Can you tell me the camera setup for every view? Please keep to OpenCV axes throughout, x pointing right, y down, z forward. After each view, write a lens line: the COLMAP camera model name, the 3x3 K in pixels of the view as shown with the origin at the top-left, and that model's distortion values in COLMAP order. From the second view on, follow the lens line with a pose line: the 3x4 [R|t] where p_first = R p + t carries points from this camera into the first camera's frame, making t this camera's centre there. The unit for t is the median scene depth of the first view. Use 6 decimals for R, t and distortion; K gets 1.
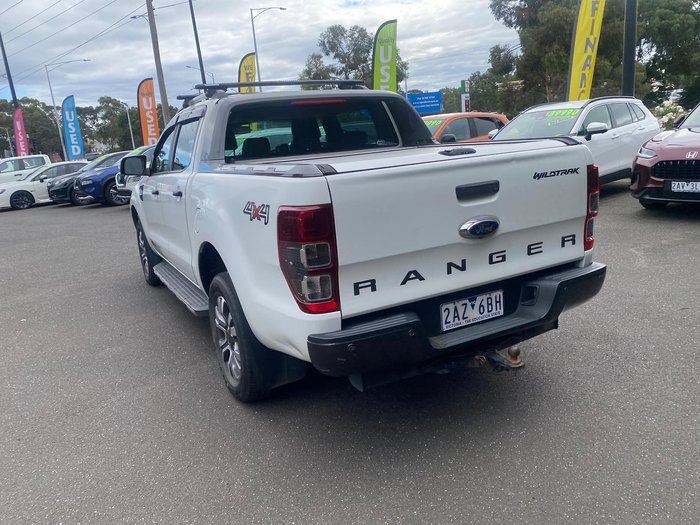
lens RADIAL K [[537.1, 0, 335.0], [0, 537.1, 263.1], [0, 0, 1]] dist [0.016633, -0.008346]
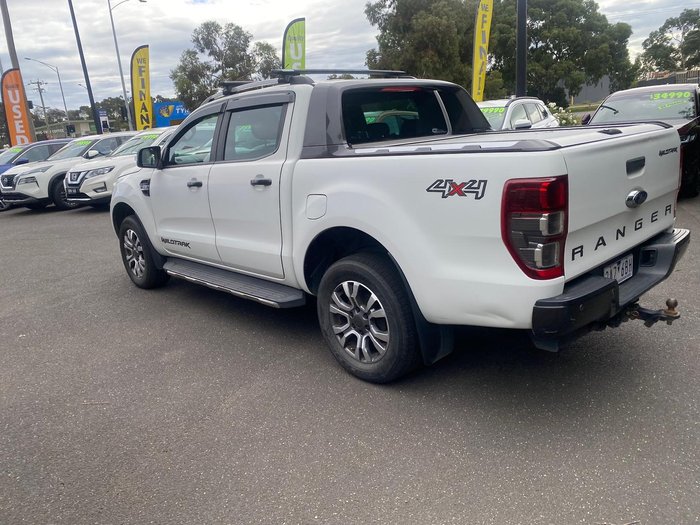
lens RADIAL K [[537.1, 0, 335.0], [0, 537.1, 263.1], [0, 0, 1]] dist [0.016633, -0.008346]
pose [[0.966425, -0.057805, 0.250363, -0.587797], [0.058299, 0.998284, 0.005449, 0.026069], [-0.250248, 0.009330, 0.968137, 0.053020]]
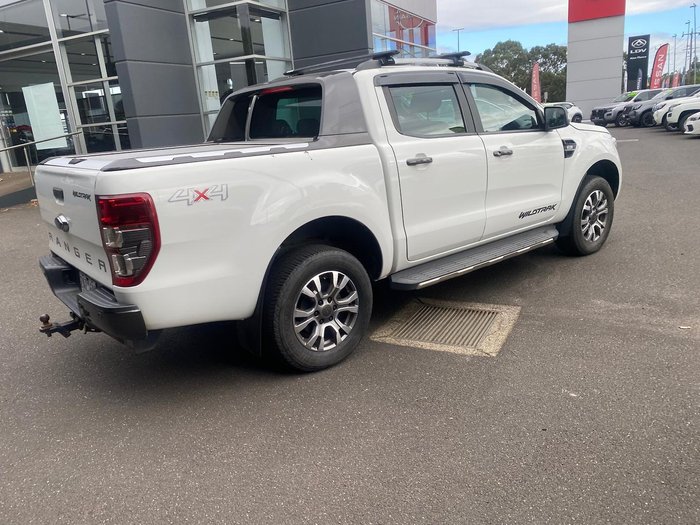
lens RADIAL K [[546.0, 0, 344.4], [0, 546.0, 263.3], [0, 0, 1]] dist [0.002468, 0.000047]
pose [[0.209875, 0.319127, -0.924181, 1.515138], [-0.167909, 0.942954, 0.287479, -0.426217], [0.963202, 0.094843, 0.251487, 1.225004]]
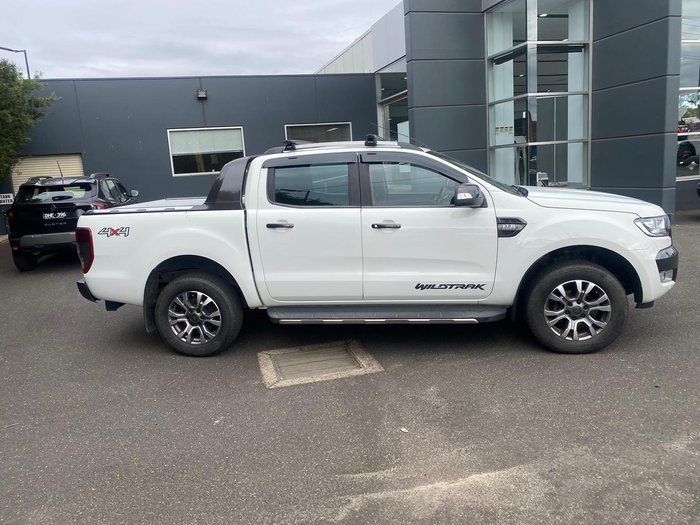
lens RADIAL K [[537.1, 0, 335.0], [0, 537.1, 263.1], [0, 0, 1]] dist [0.016633, -0.008346]
pose [[-0.590816, 0.263990, -0.762395, 1.456170], [-0.076028, 0.922532, 0.378357, -0.869510], [0.803216, 0.281503, -0.524976, 2.836174]]
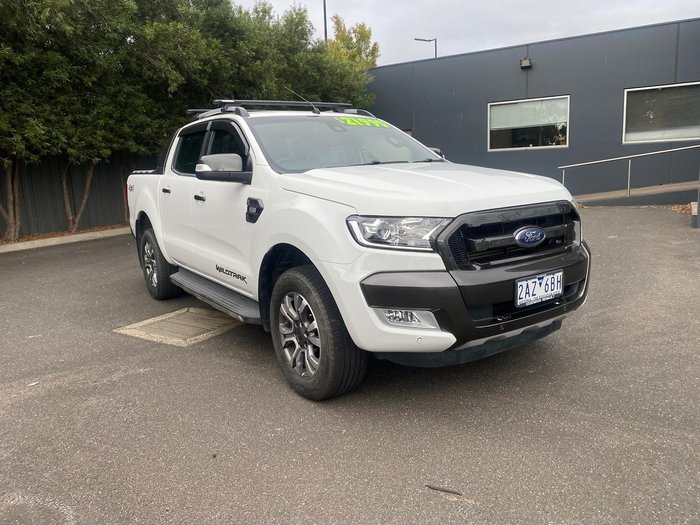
lens RADIAL K [[538.3, 0, 341.4], [0, 538.3, 255.8], [0, 0, 1]] dist [0.008995, -0.002411]
pose [[-0.986892, 0.139728, -0.080748, -0.226935], [0.097074, 0.913689, 0.394650, -0.782192], [0.128922, 0.381638, -0.915277, 3.630474]]
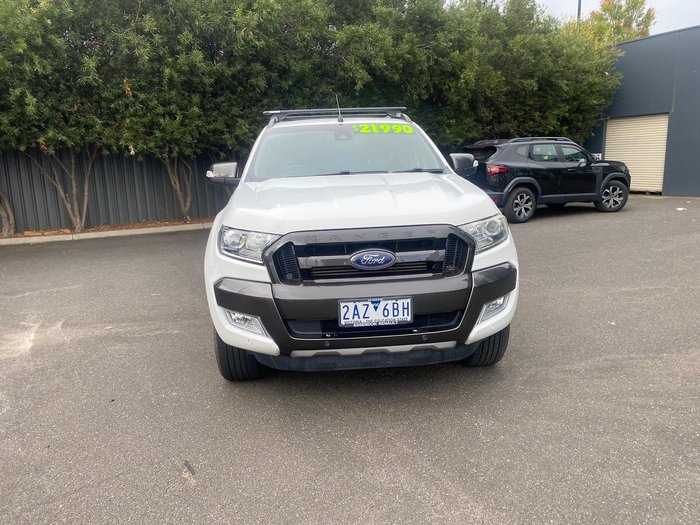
lens RADIAL K [[540.9, 0, 346.6], [0, 540.9, 262.1], [0, 0, 1]] dist [0.018454, -0.010941]
pose [[-0.911691, 0.036599, 0.409243, -1.068950], [0.196616, 0.913443, 0.356321, -0.744343], [-0.360778, 0.405319, -0.839974, 3.602907]]
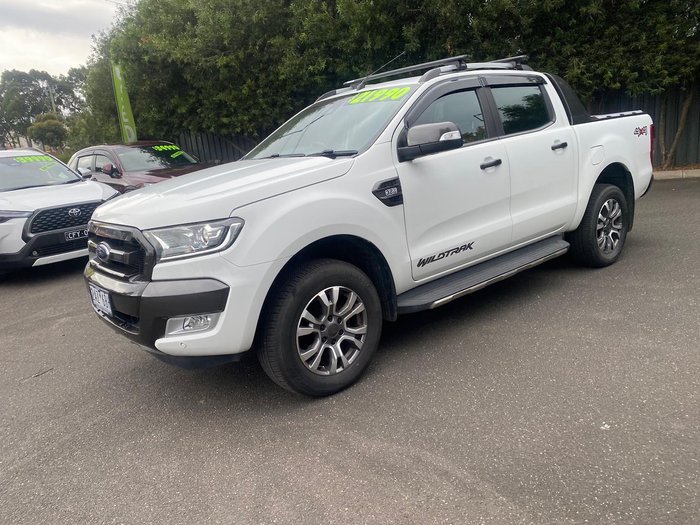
lens RADIAL K [[537.1, 0, 335.0], [0, 537.1, 263.1], [0, 0, 1]] dist [0.016633, -0.008346]
pose [[-0.188360, -0.126622, 0.973903, -1.914024], [0.337489, 0.922918, 0.185267, -0.388356], [-0.922291, 0.363579, -0.131107, 2.396958]]
